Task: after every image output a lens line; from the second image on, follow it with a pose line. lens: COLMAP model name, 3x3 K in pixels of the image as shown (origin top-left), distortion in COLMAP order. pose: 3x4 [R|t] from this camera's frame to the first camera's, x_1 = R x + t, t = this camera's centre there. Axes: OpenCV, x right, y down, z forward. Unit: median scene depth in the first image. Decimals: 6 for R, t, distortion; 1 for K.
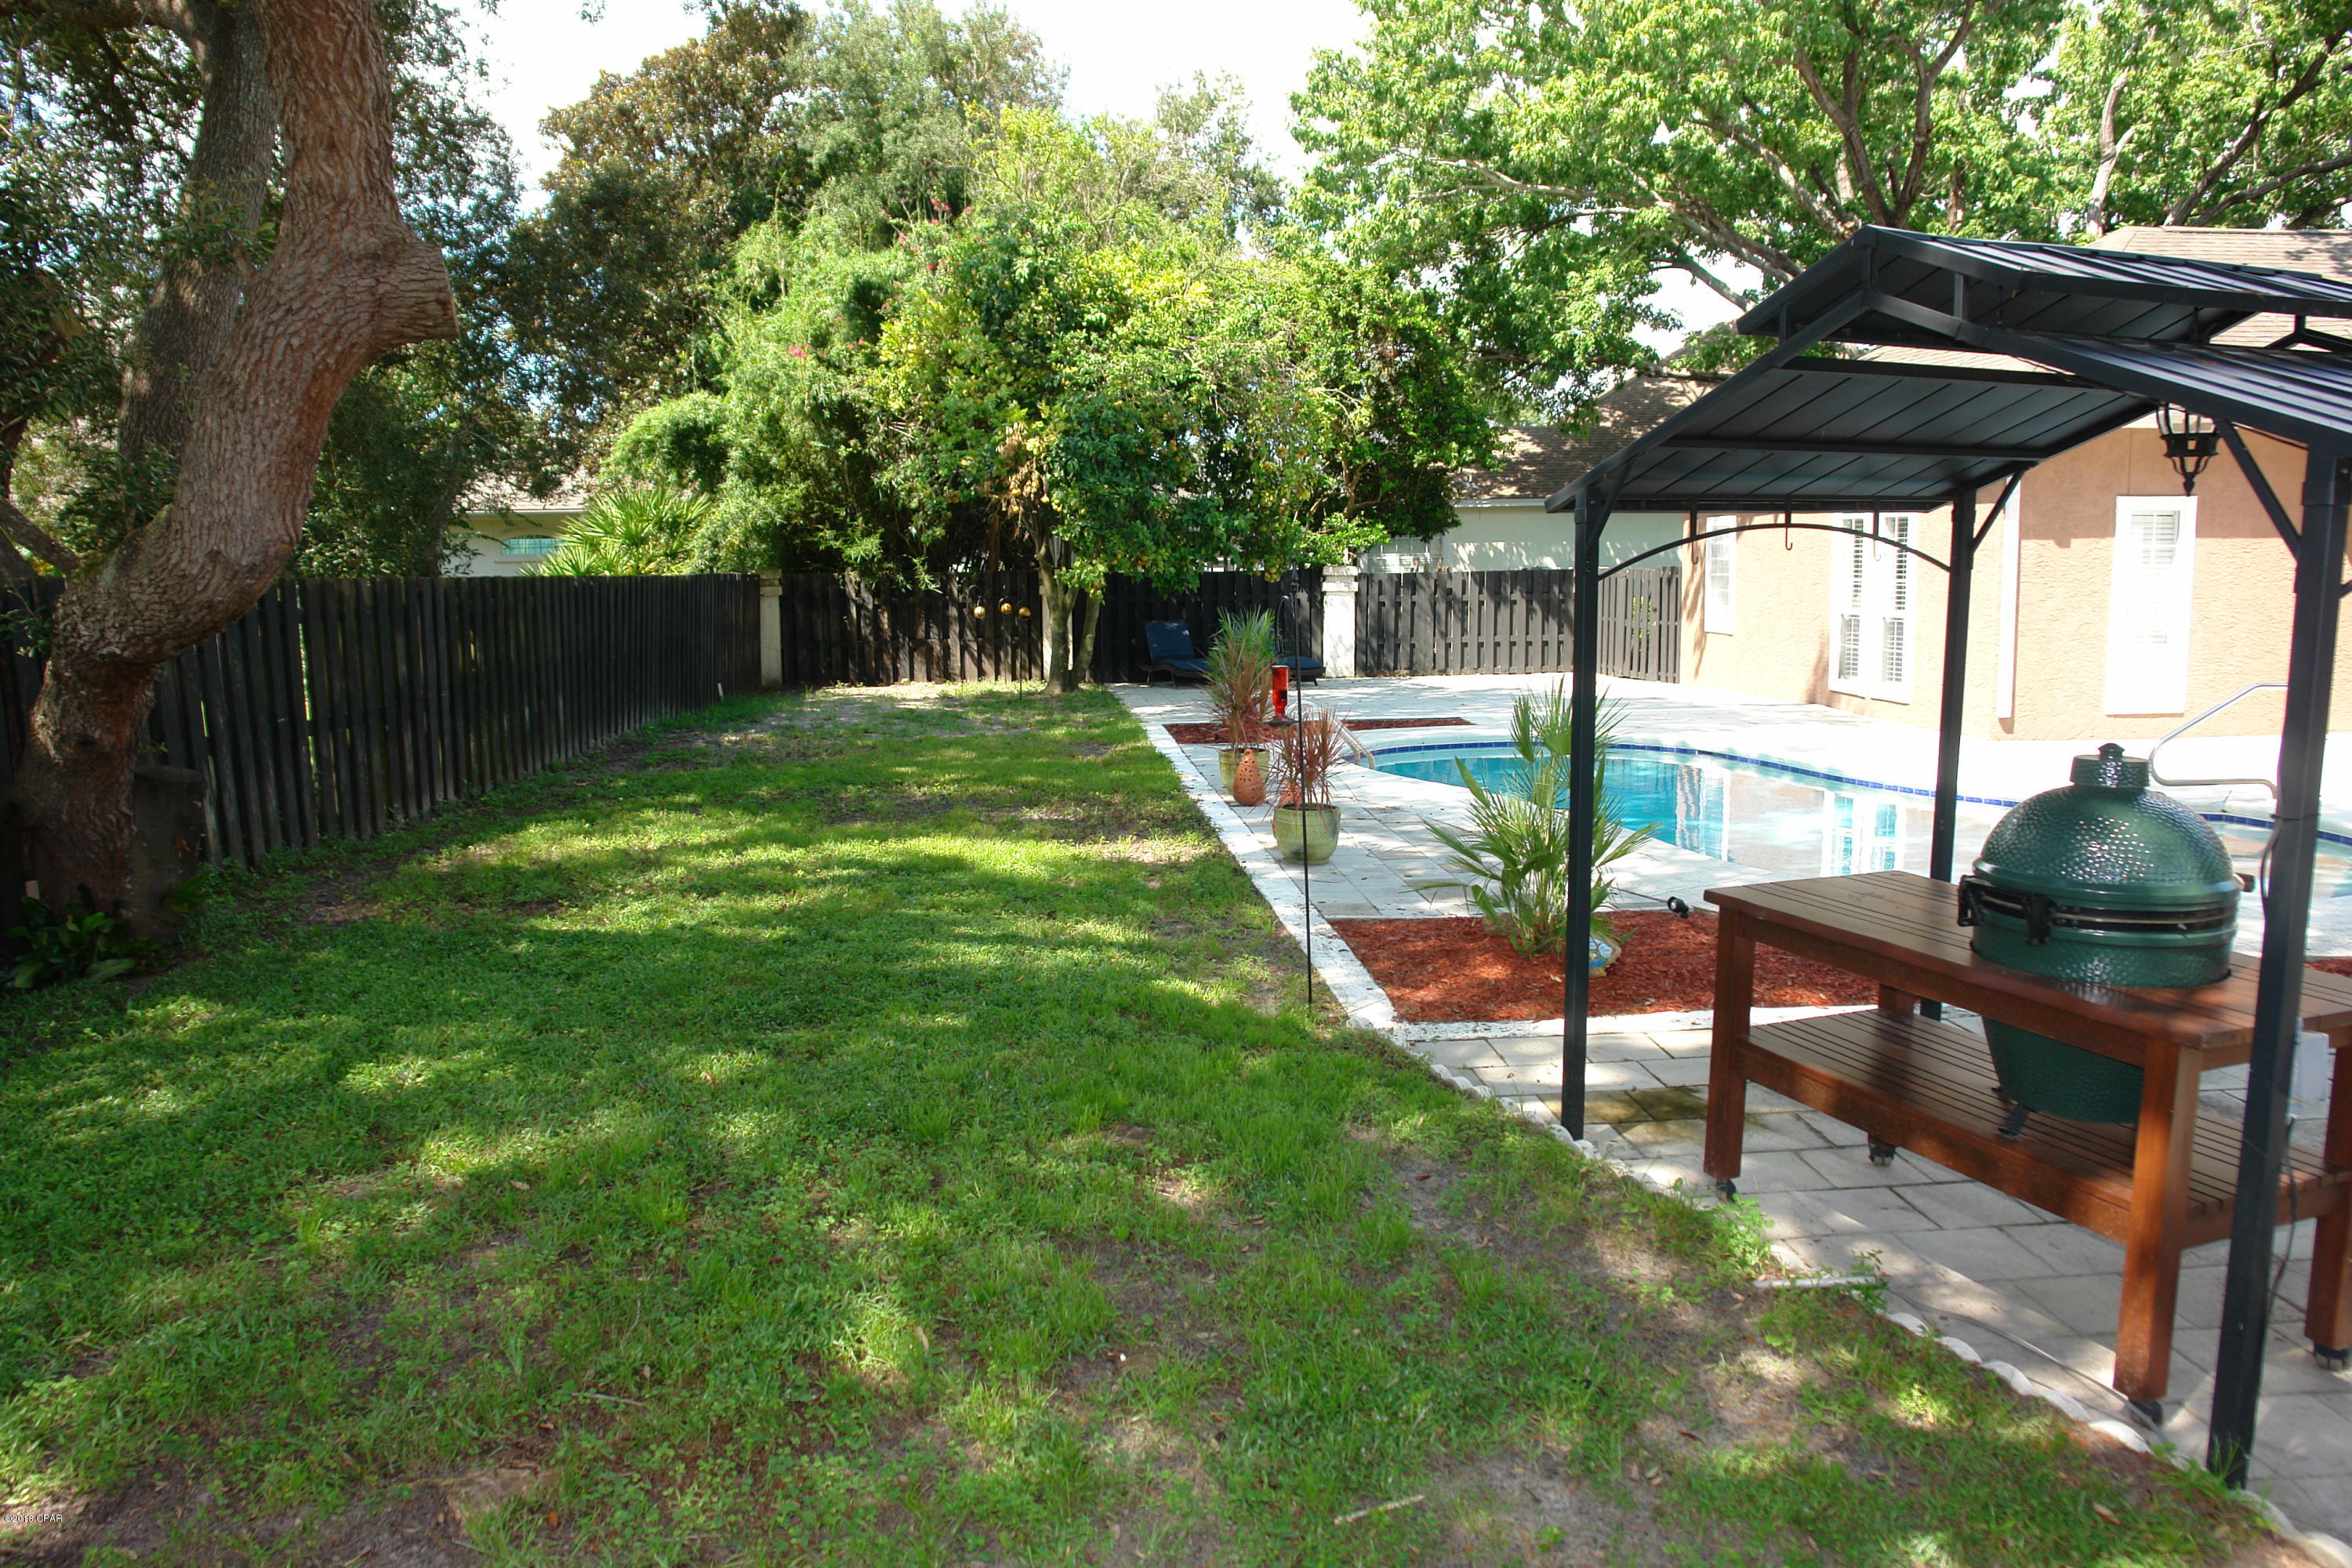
lens RADIAL K [[1635.6, 0, 1176.0], [0, 1635.6, 784.0], [0, 0, 1]] dist [-0.077932, 0.004492]
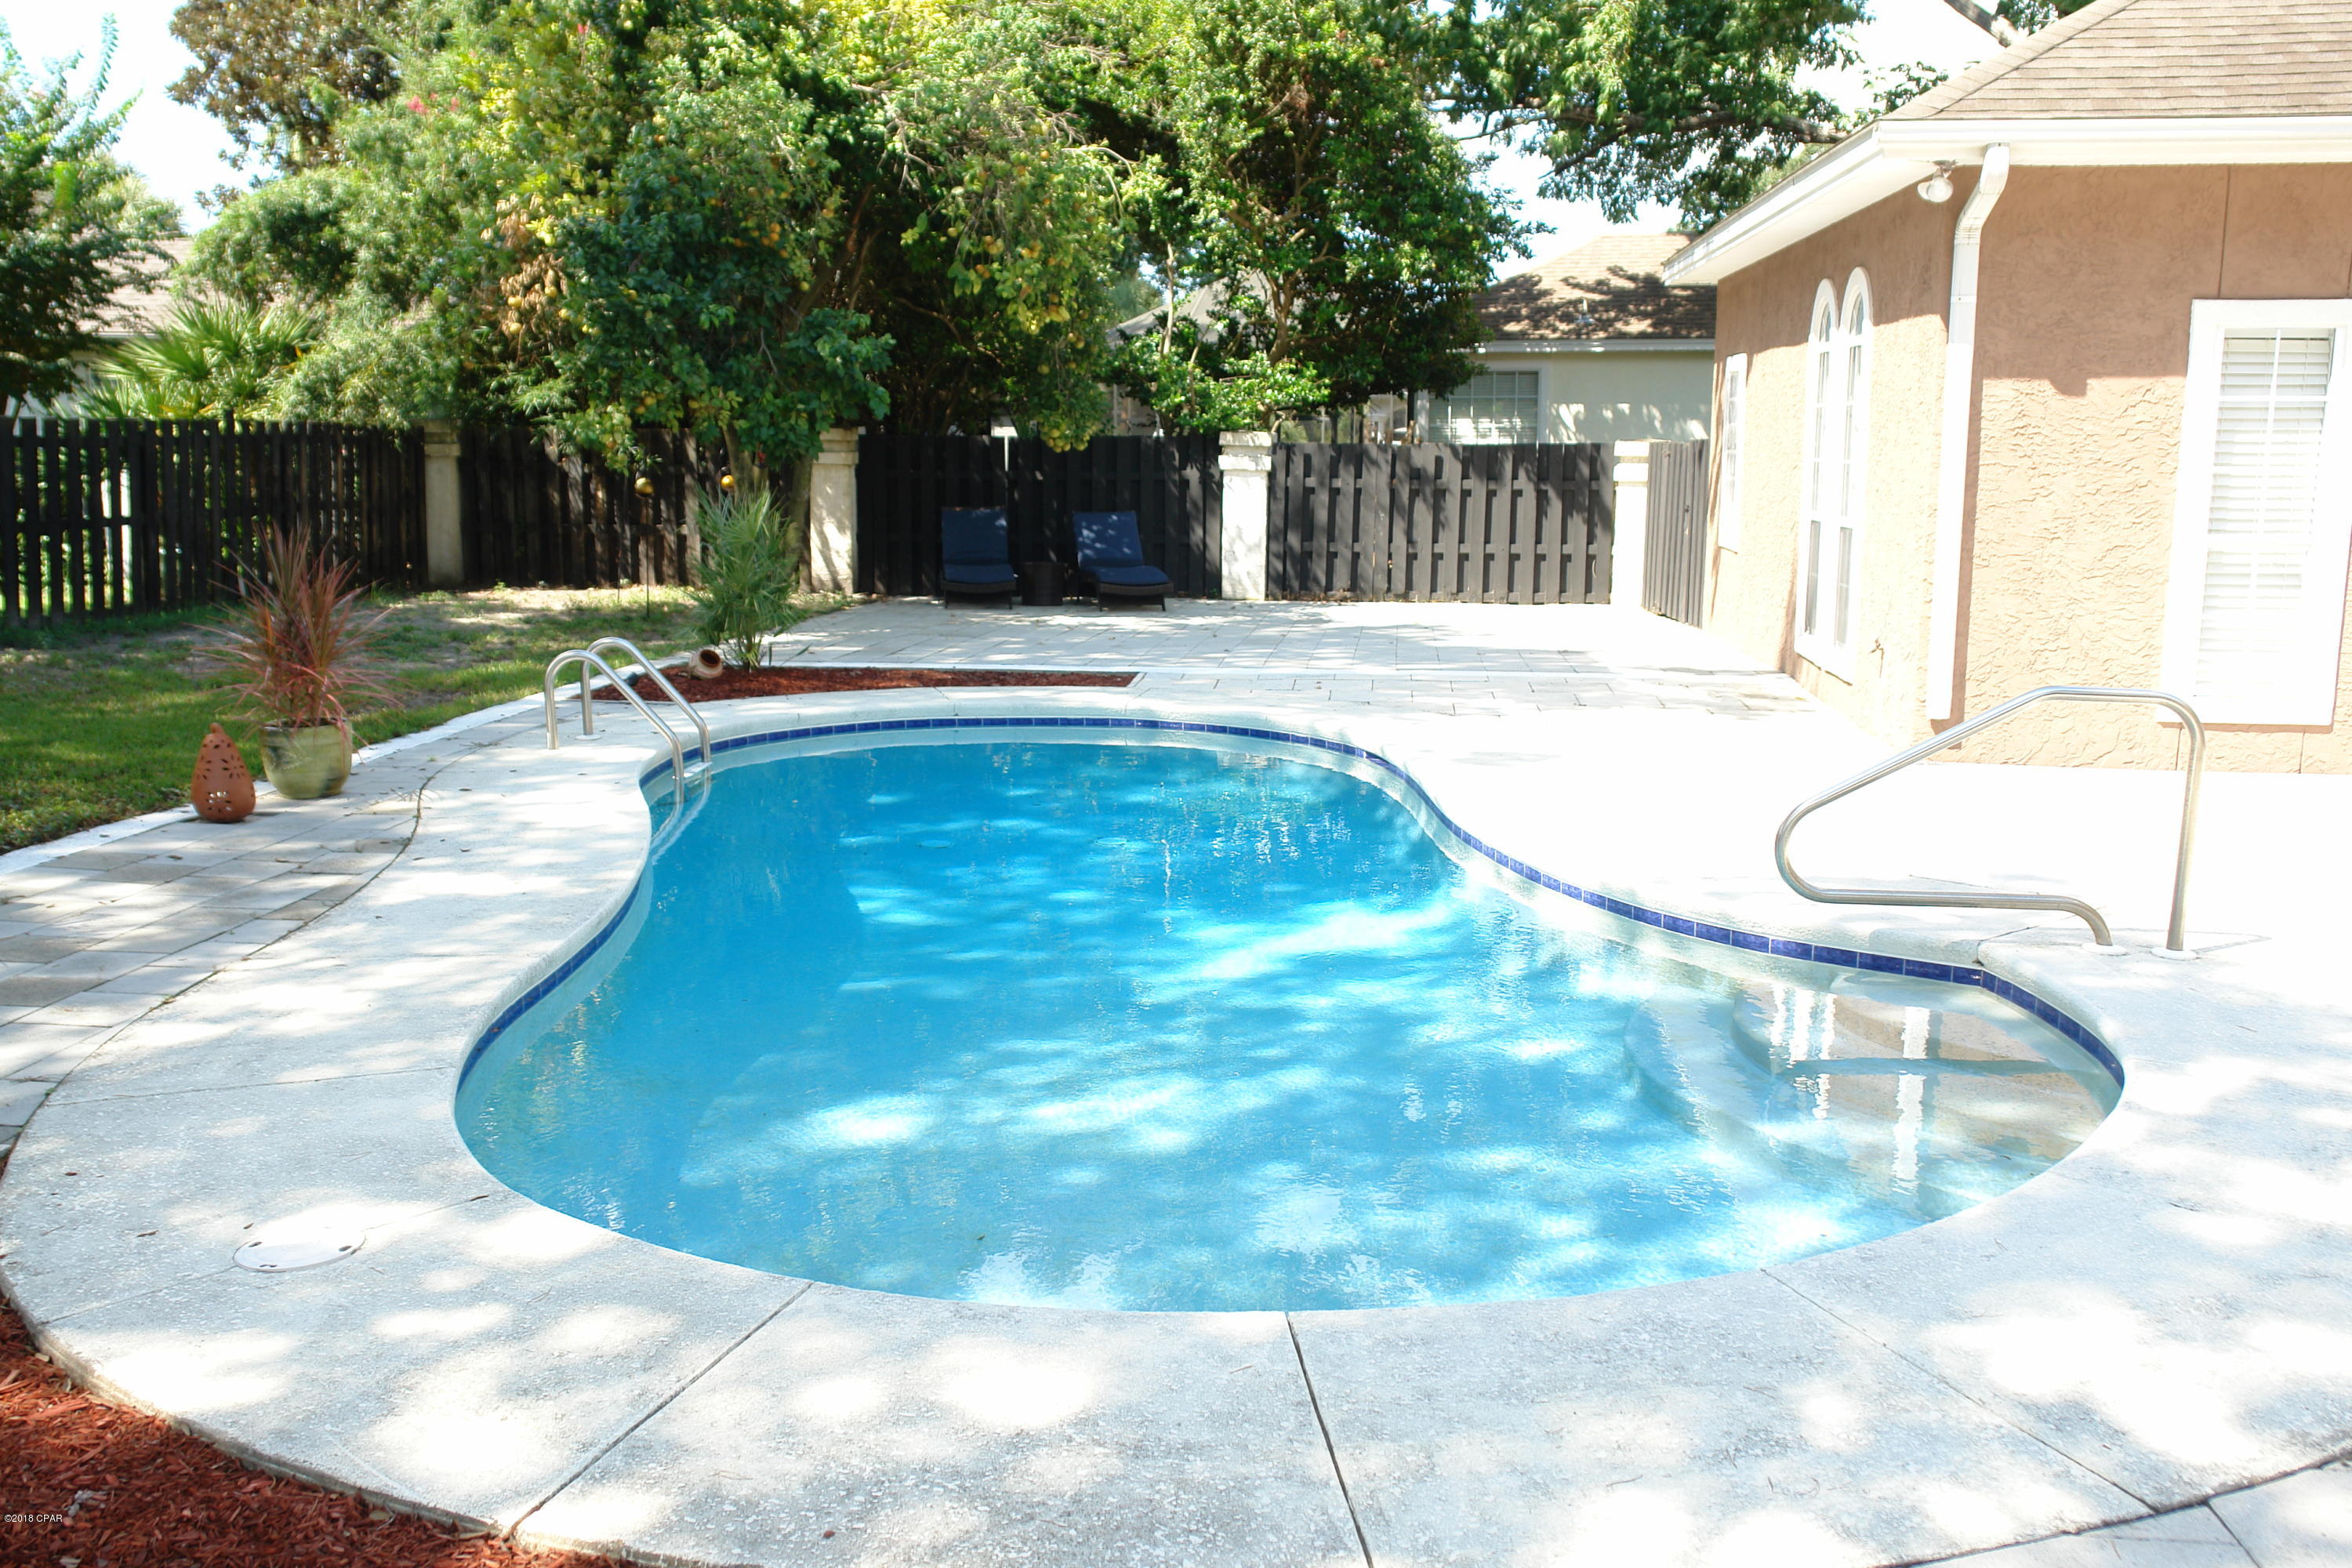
lens RADIAL K [[2063.4, 0, 1175.4], [0, 2063.4, 760.5], [0, 0, 1]] dist [-0.033703, -0.005954]
pose [[0.977050, 0.052372, -0.206472, 0.255121], [-0.048206, 0.998520, 0.025160, -0.020408], [0.207484, -0.014629, 0.978129, 0.178409]]
